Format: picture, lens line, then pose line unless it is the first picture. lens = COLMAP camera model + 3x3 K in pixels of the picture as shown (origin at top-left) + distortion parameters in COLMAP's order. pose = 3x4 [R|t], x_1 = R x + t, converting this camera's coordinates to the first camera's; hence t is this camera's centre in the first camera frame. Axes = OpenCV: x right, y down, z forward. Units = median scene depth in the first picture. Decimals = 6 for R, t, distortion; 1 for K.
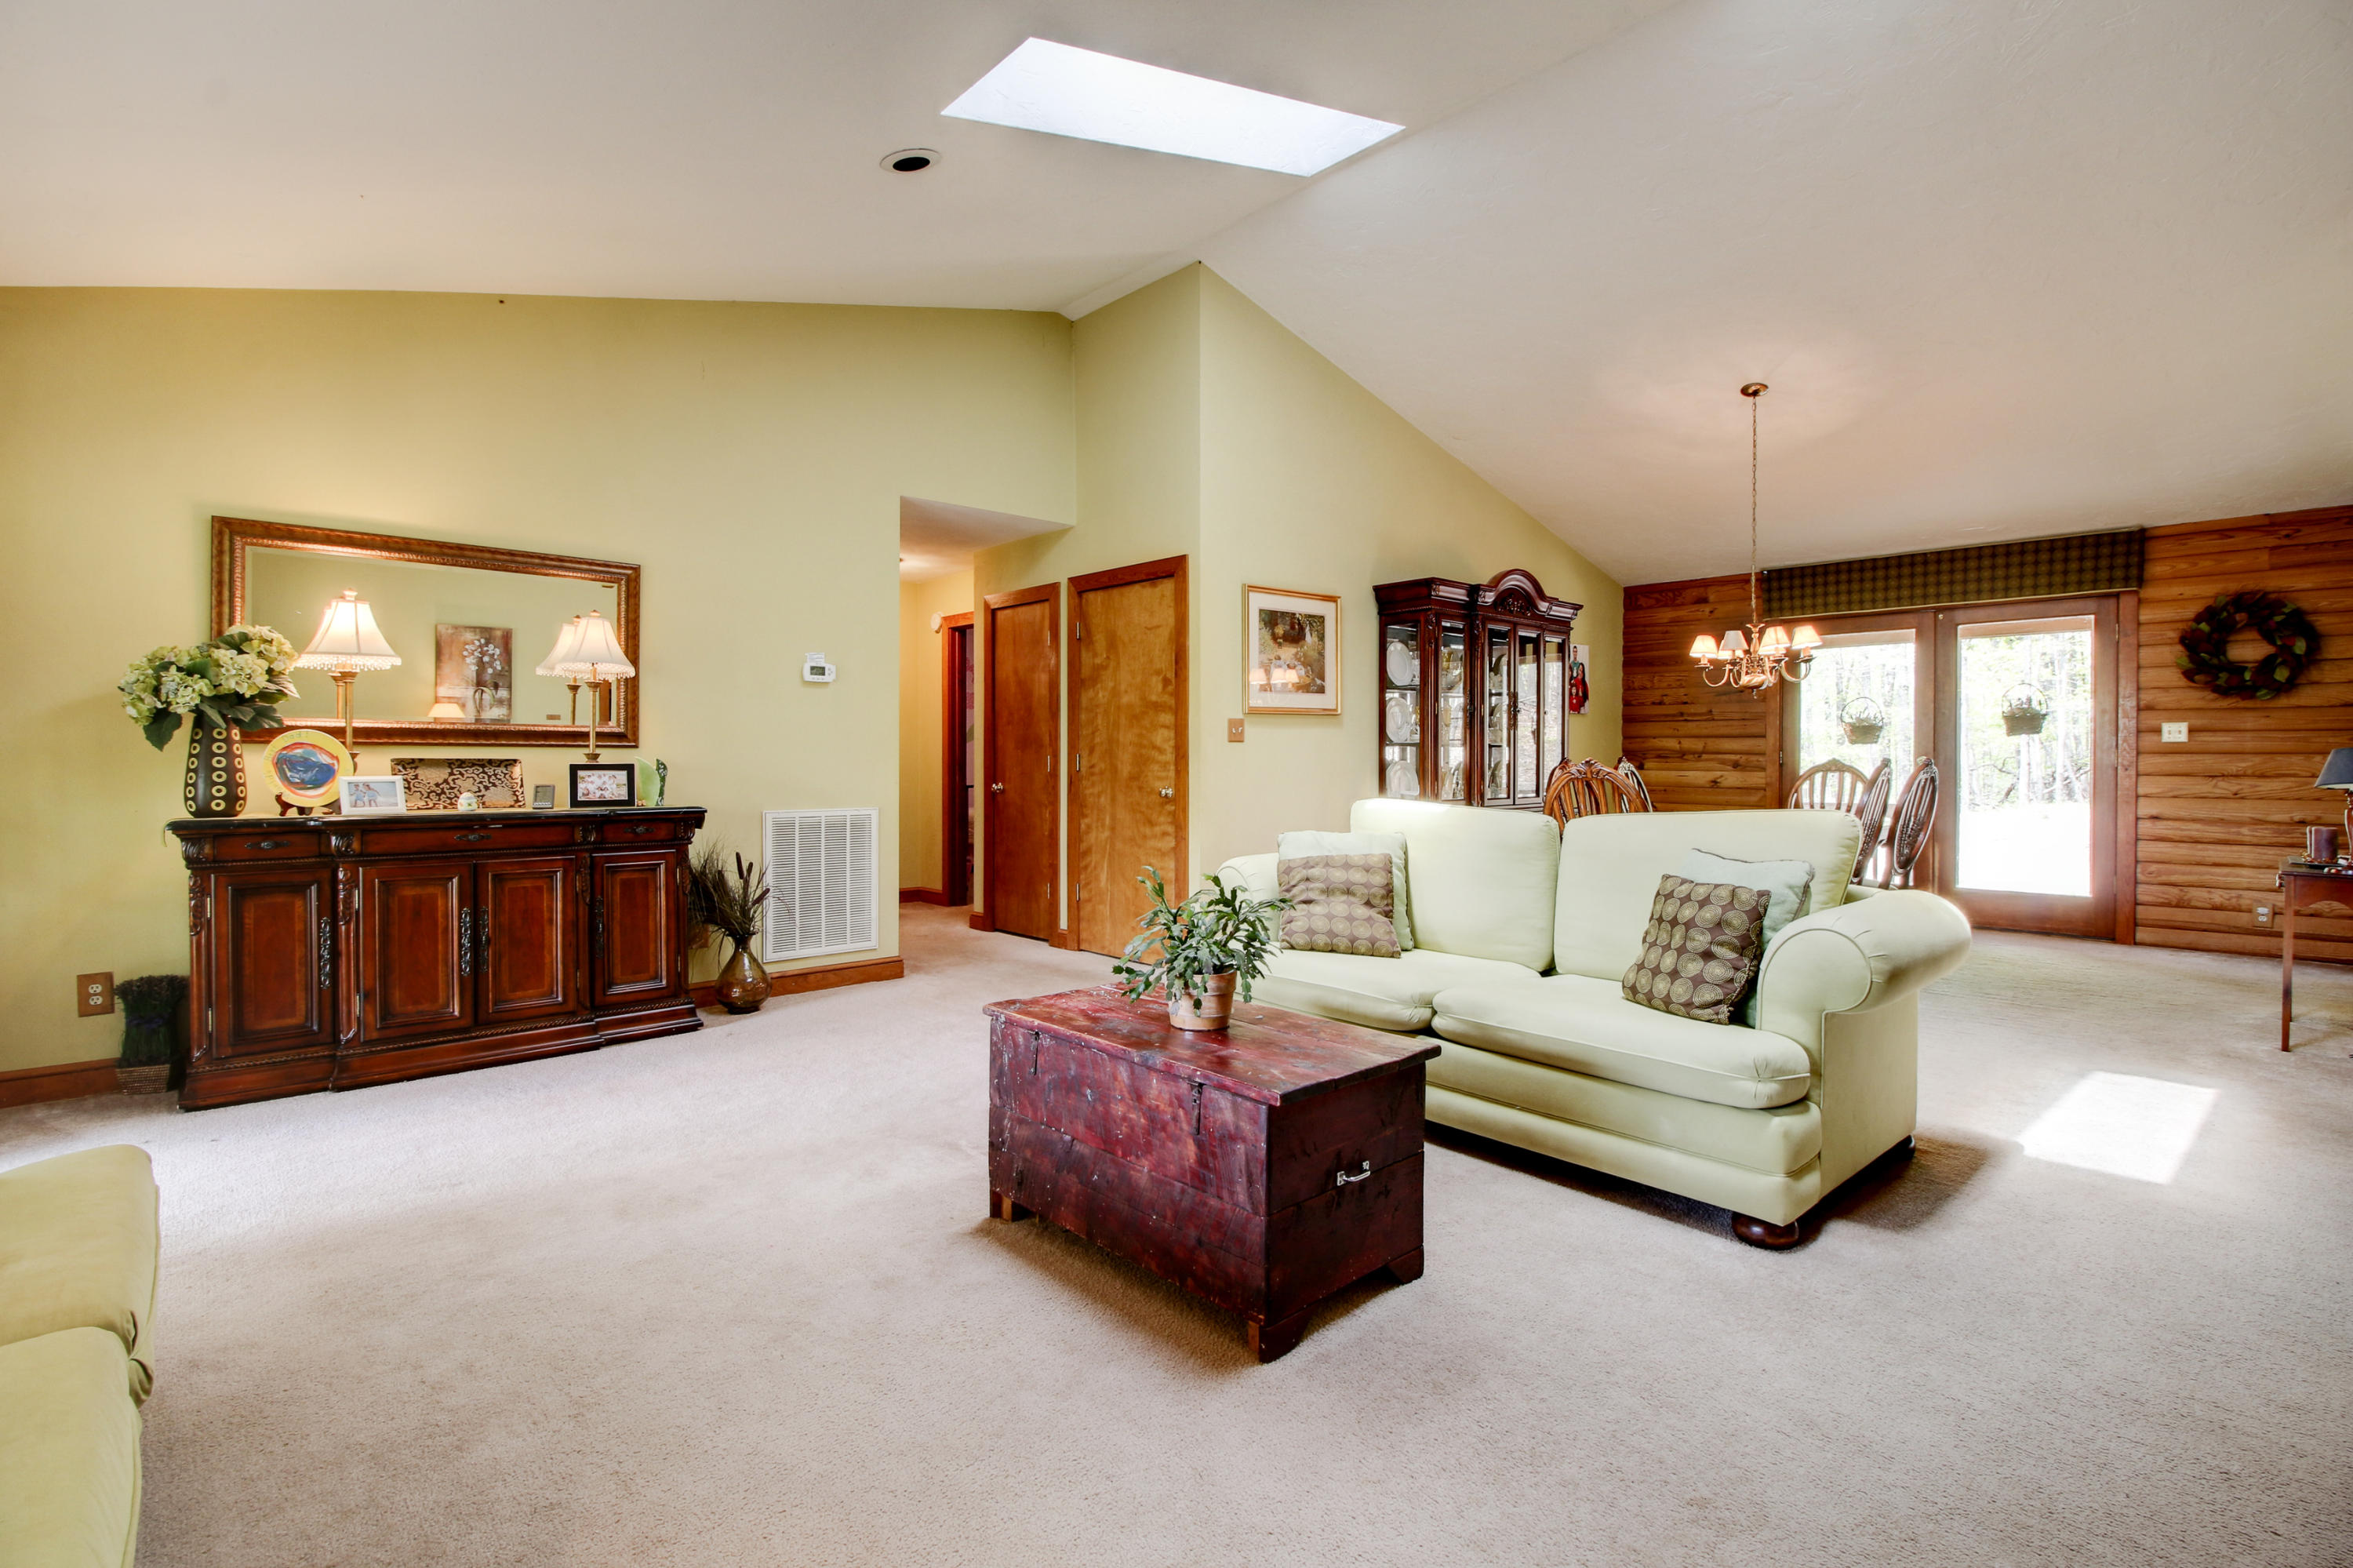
lens RADIAL K [[1091.5, 0, 1168.5], [0, 1091.5, 768.3], [0, 0, 1]] dist [-0.001720, -0.012151]
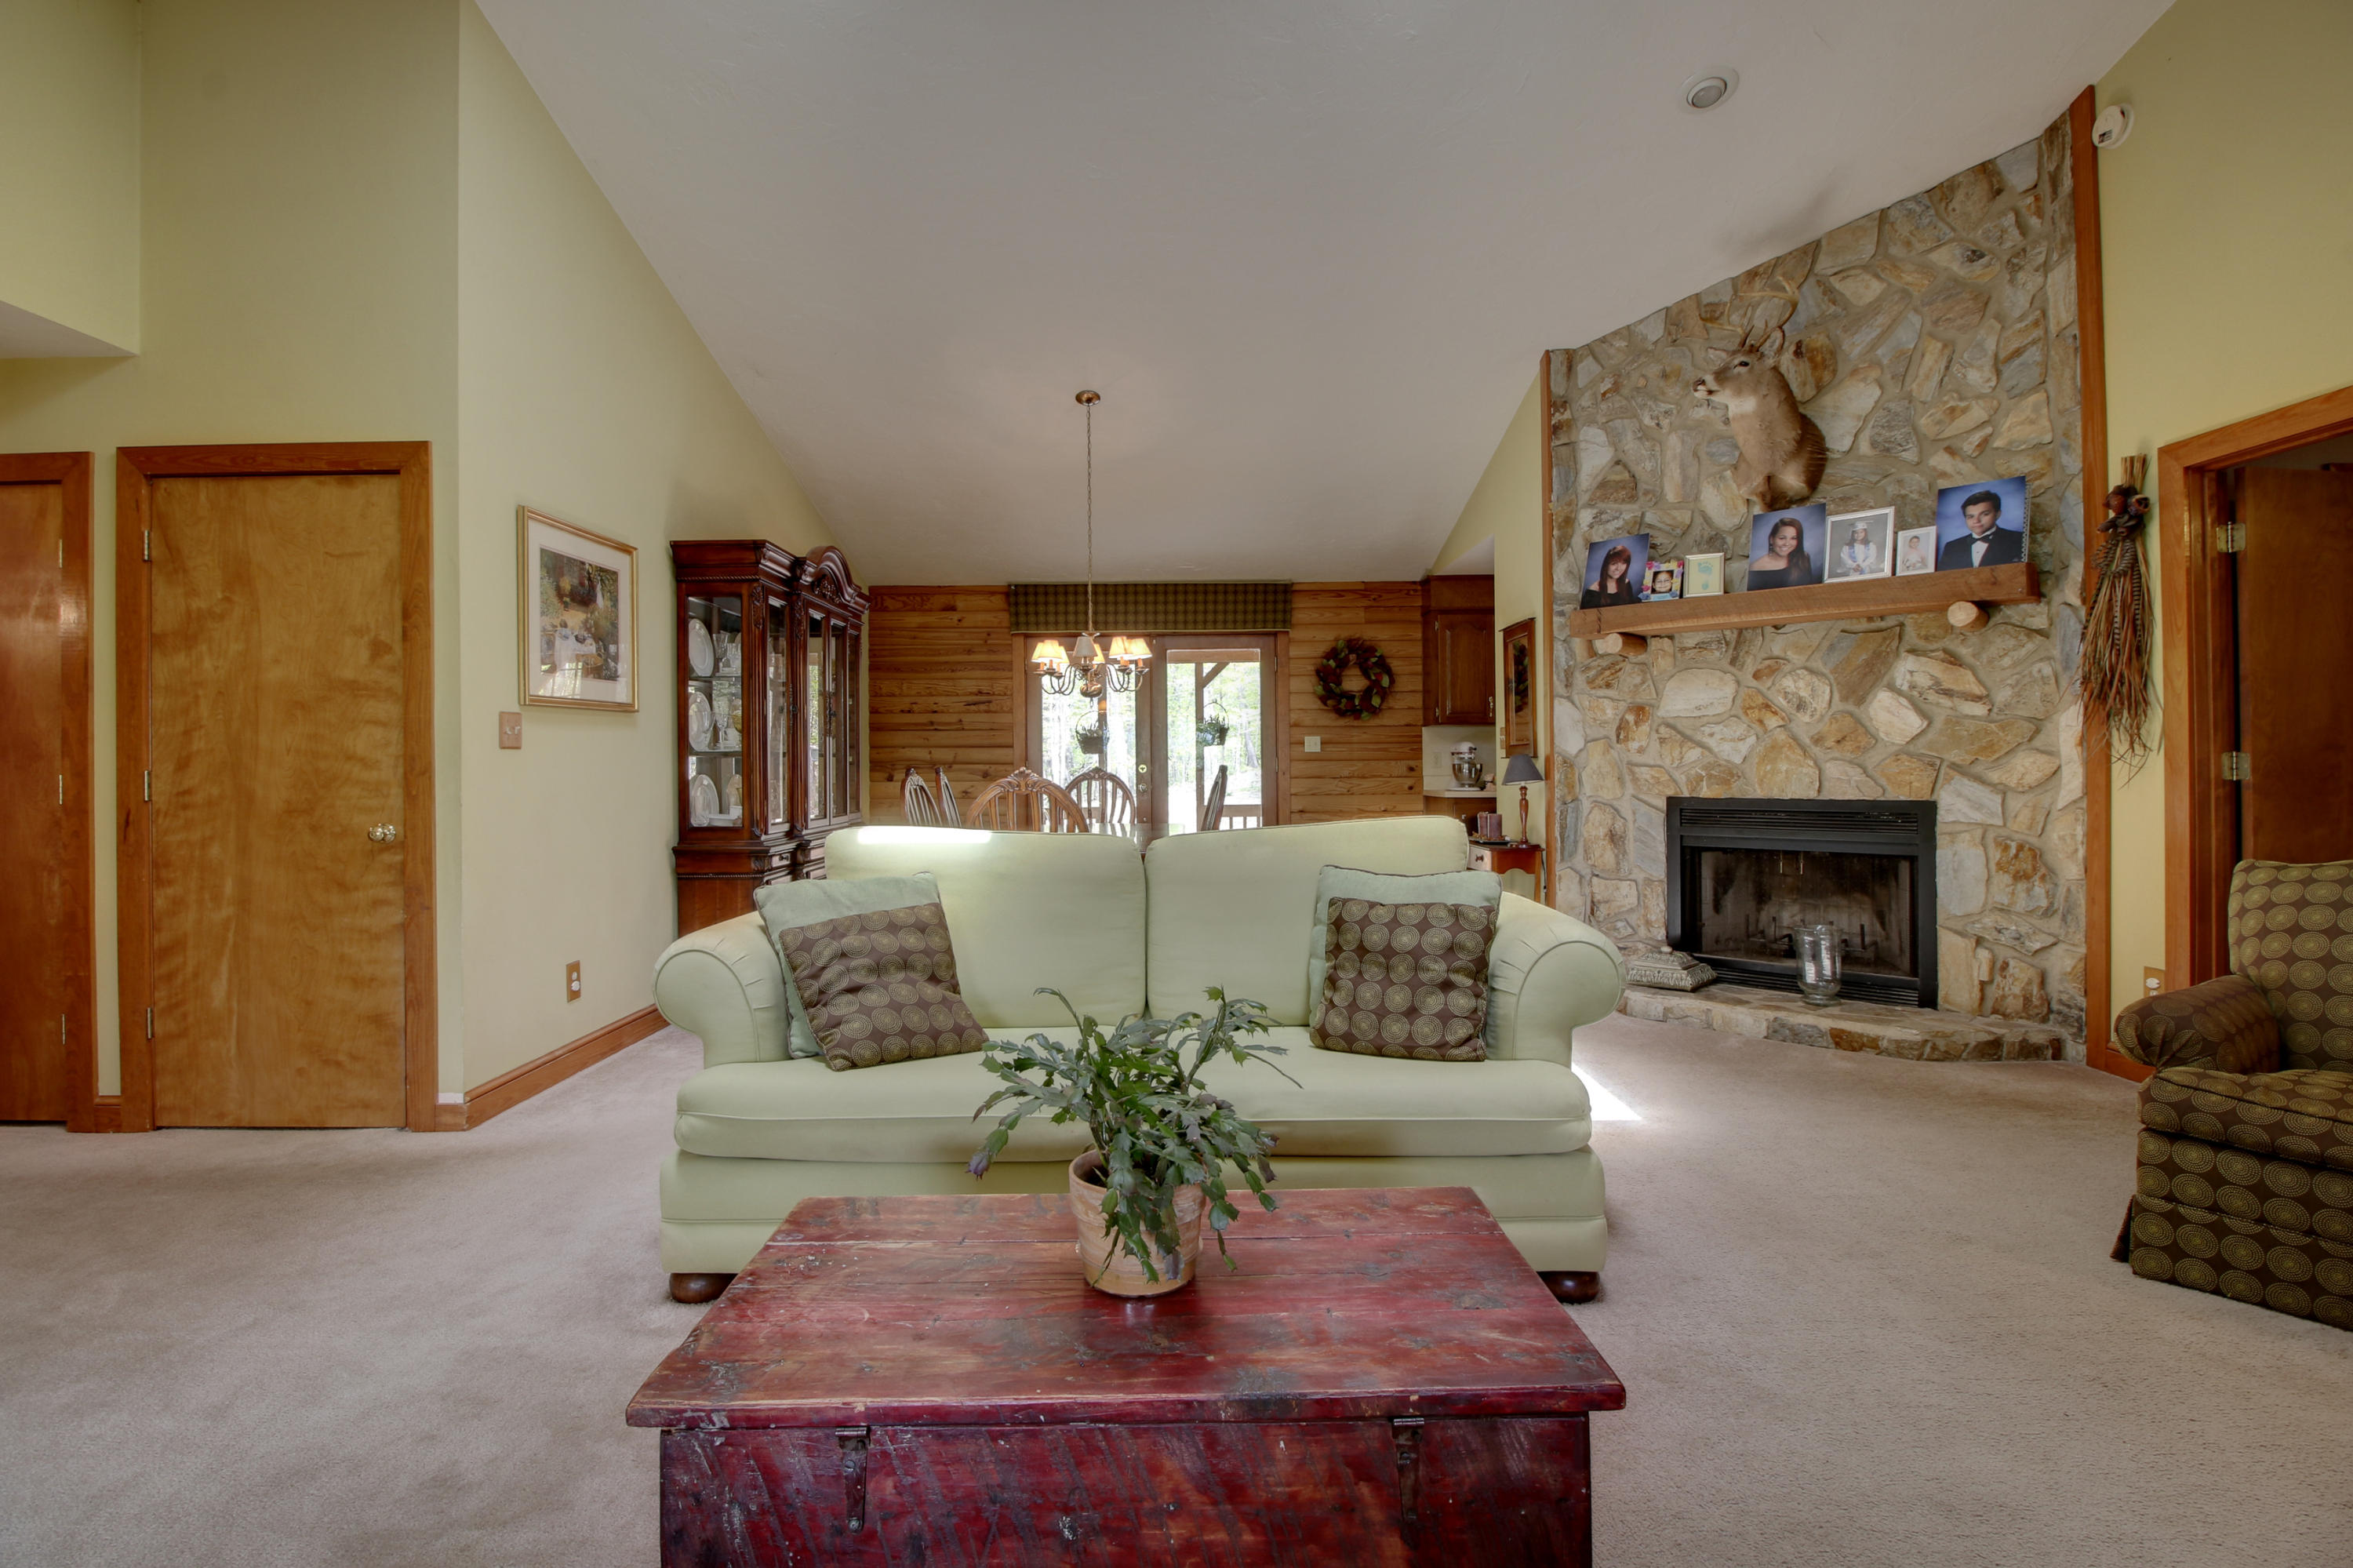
lens RADIAL K [[1091.5, 0, 1178.8], [0, 1091.5, 765.1], [0, 0, 1]] dist [-0.001720, -0.012151]
pose [[0.666092, -0.007191, 0.745835, -0.143928], [0.018036, 0.999816, -0.006468, -0.003044], [-0.745652, 0.017760, 0.666099, 0.258612]]
